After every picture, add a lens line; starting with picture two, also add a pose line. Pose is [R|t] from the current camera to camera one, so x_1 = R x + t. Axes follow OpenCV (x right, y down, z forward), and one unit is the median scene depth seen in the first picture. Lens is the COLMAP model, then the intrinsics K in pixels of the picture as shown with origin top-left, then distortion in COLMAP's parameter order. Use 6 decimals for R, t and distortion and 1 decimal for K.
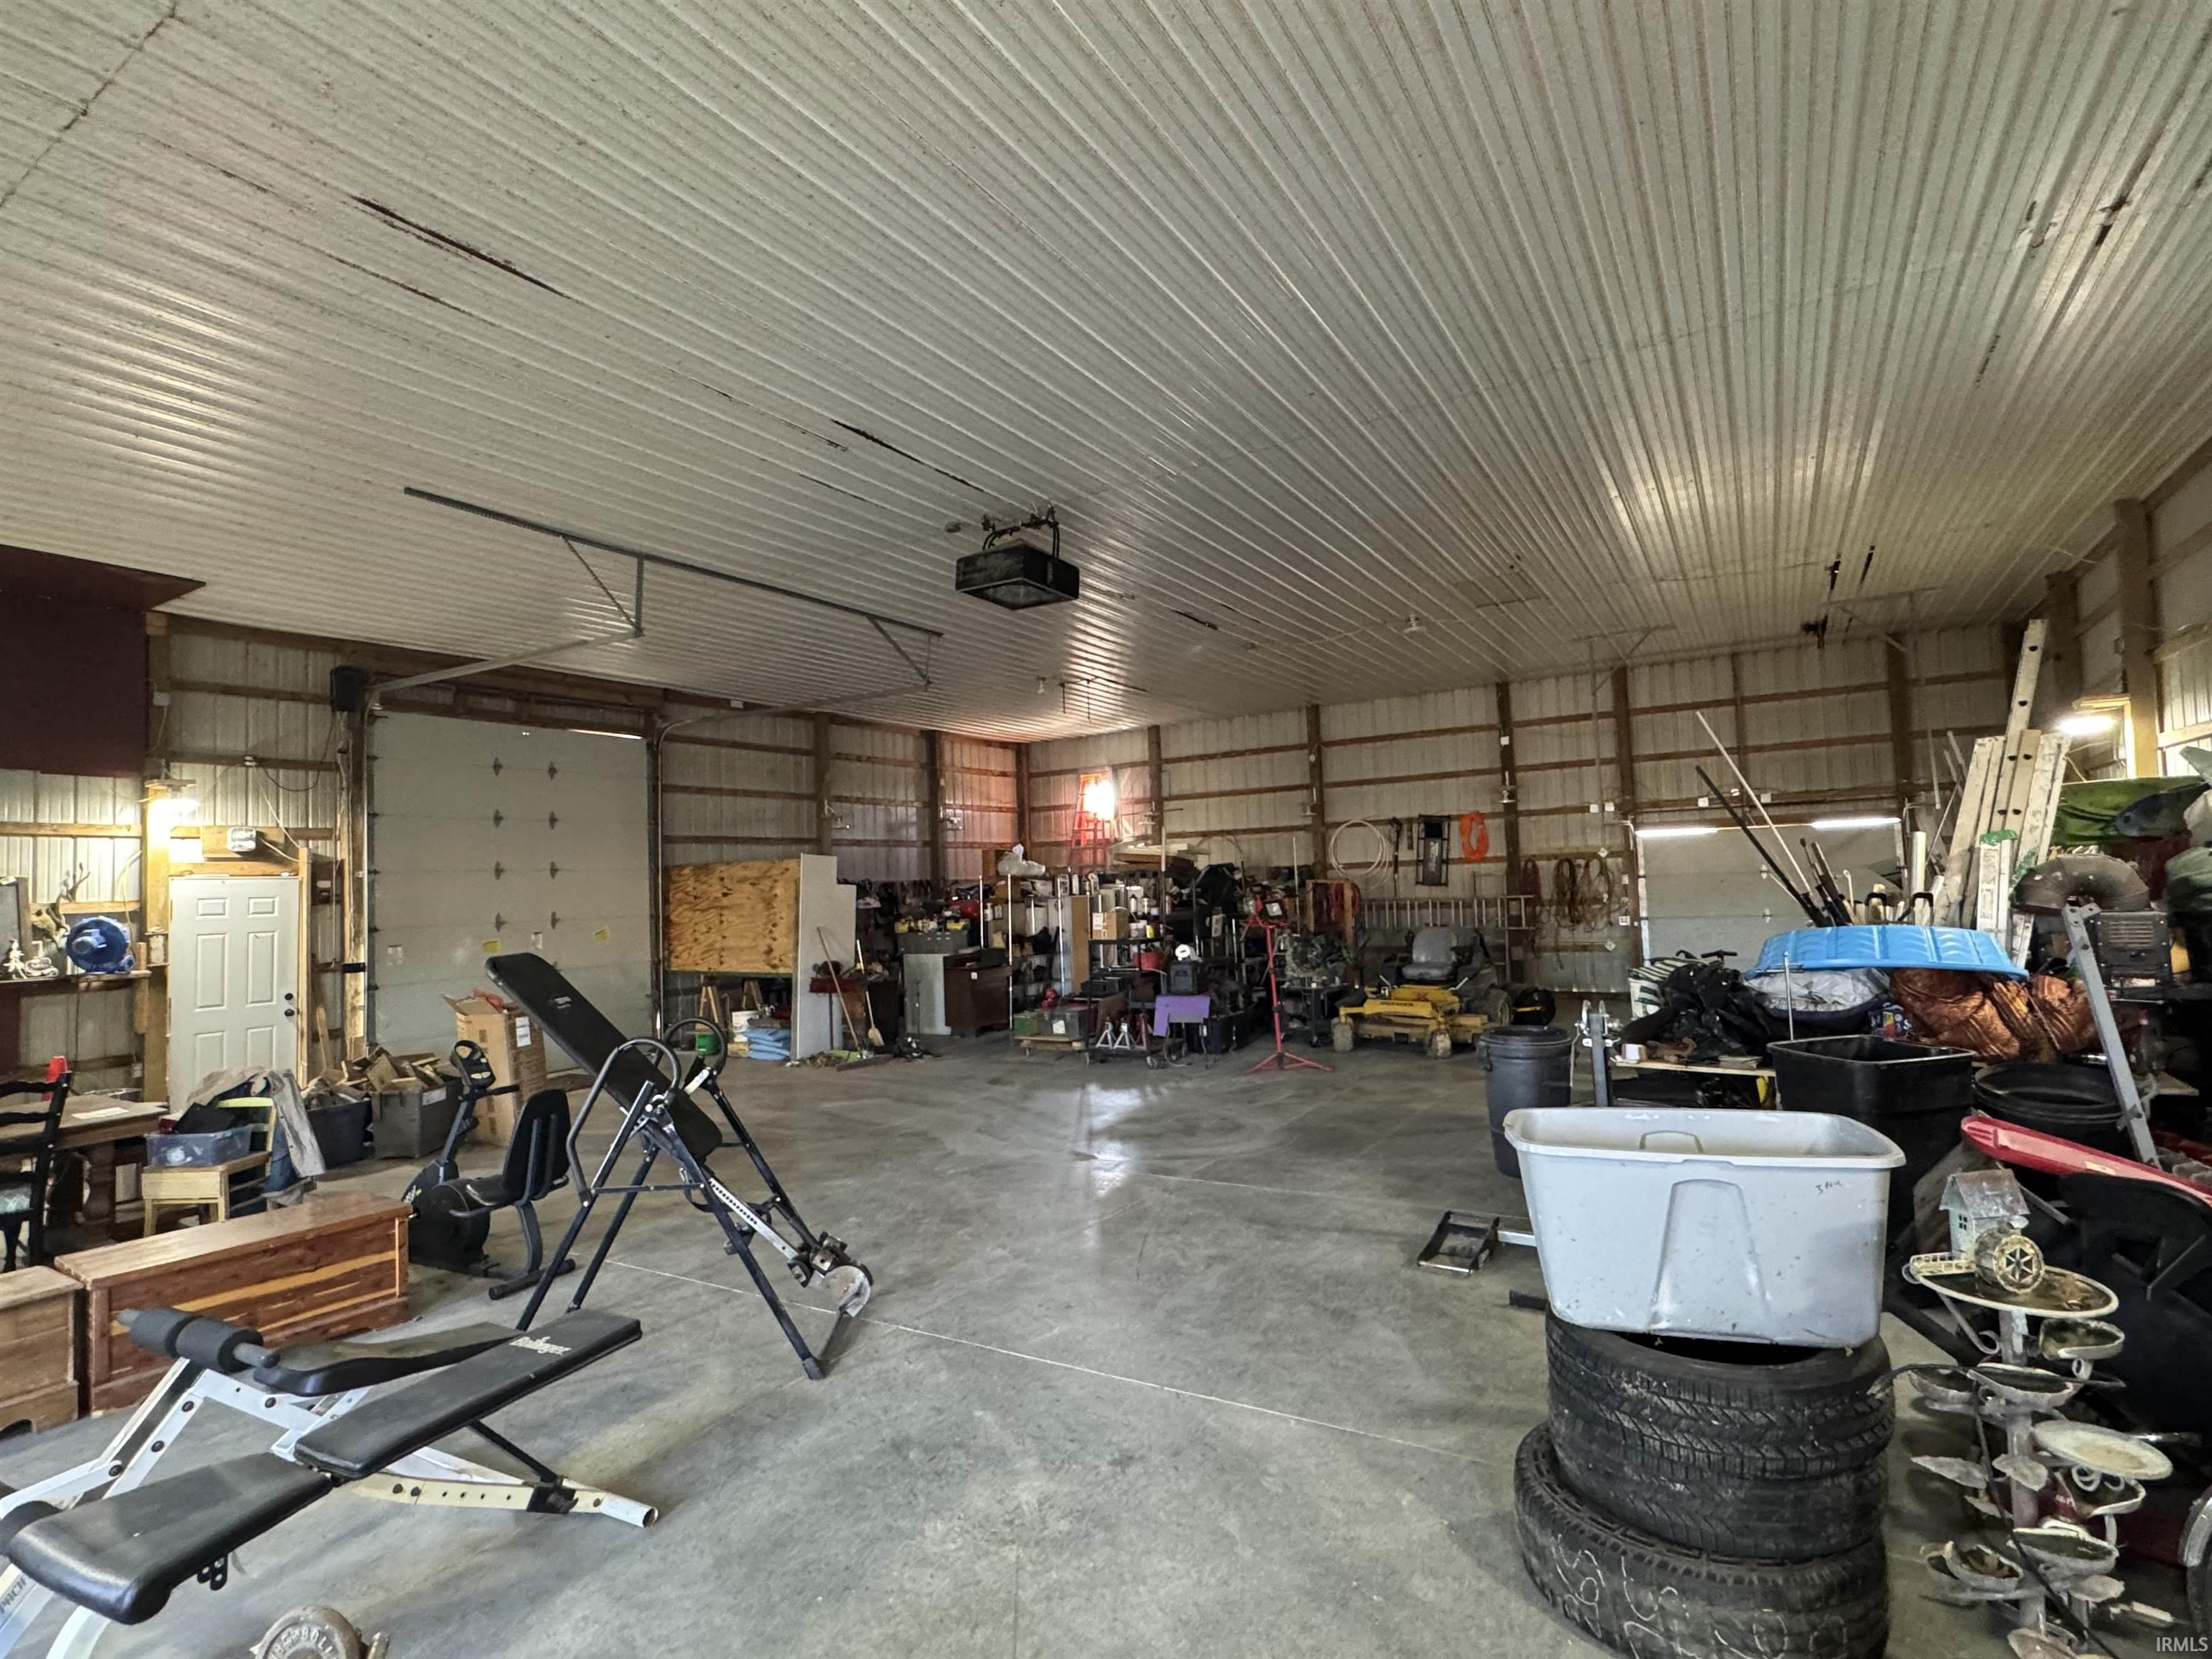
lens RADIAL K [[1089.8, 0, 1104.1], [0, 1089.8, 836.5], [0, 0, 1]] dist [-0.003240, -0.000523]
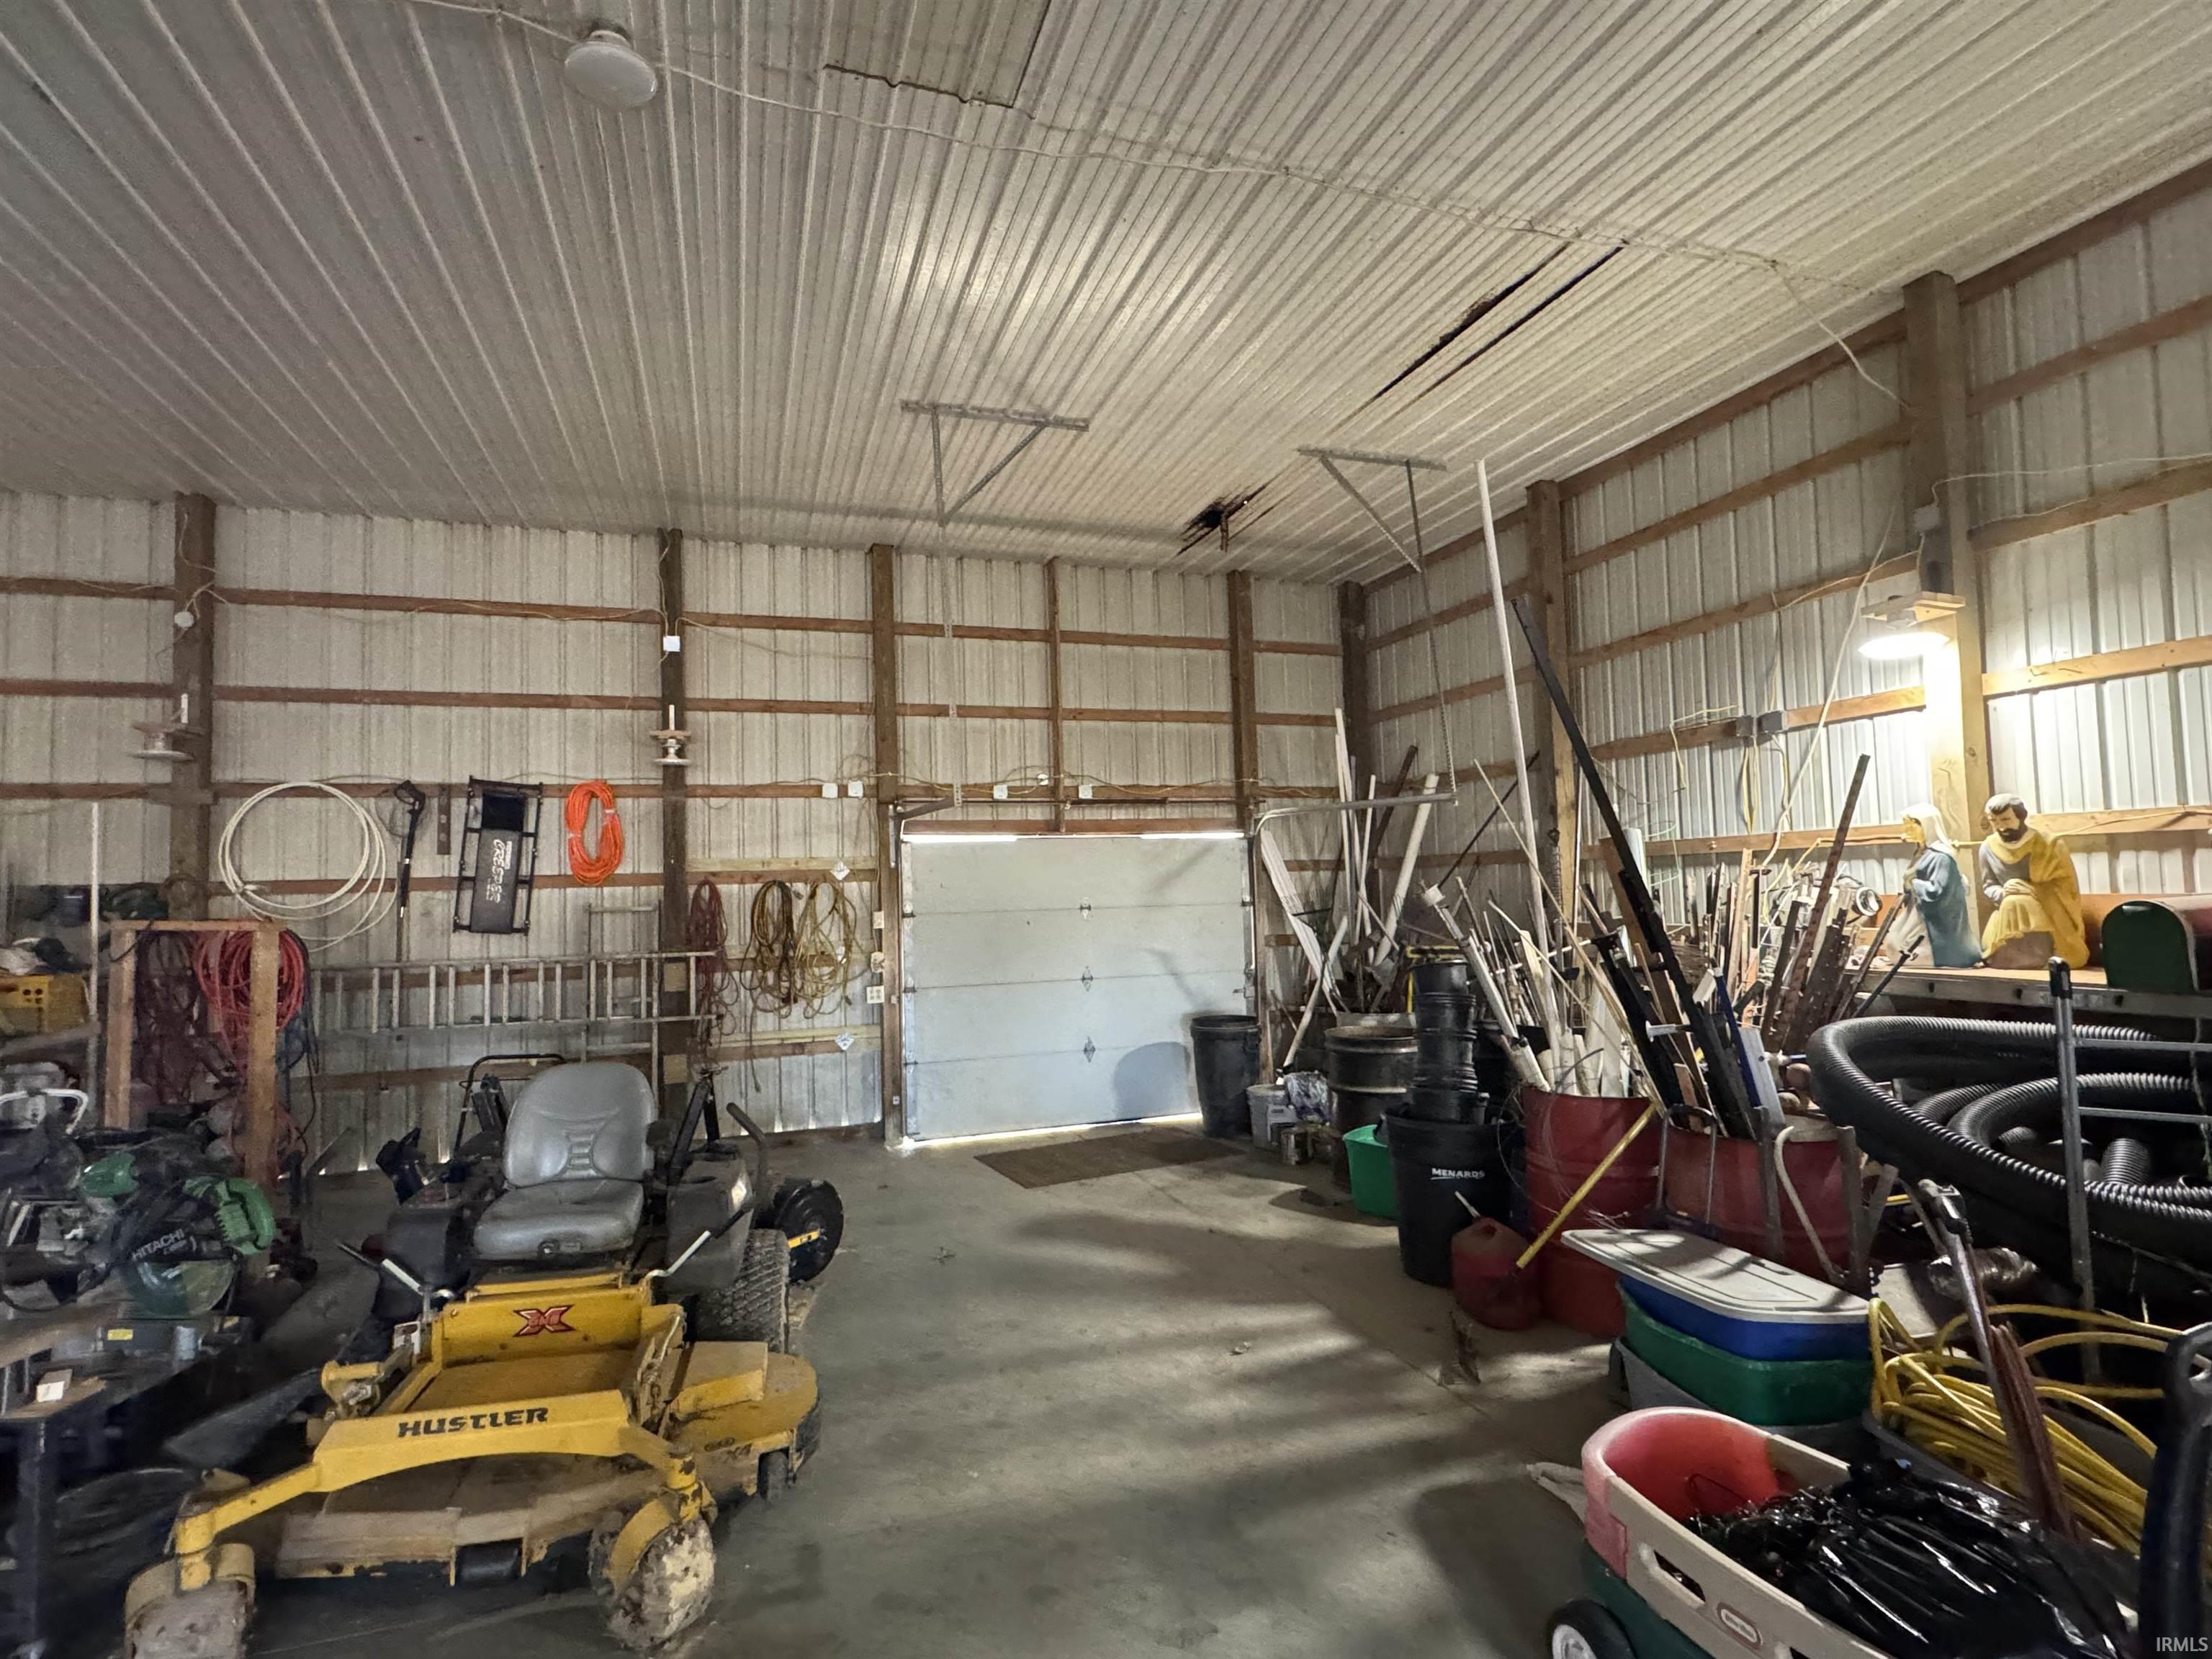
lens RADIAL K [[1089.8, 0, 1104.1], [0, 1089.8, 836.5], [0, 0, 1]] dist [-0.003240, -0.000523]
pose [[0.643831, 0.058562, 0.762923, 0.117285], [-0.031426, 0.998249, -0.050105, 0.019803], [-0.764522, 0.008283, 0.644545, 0.520820]]
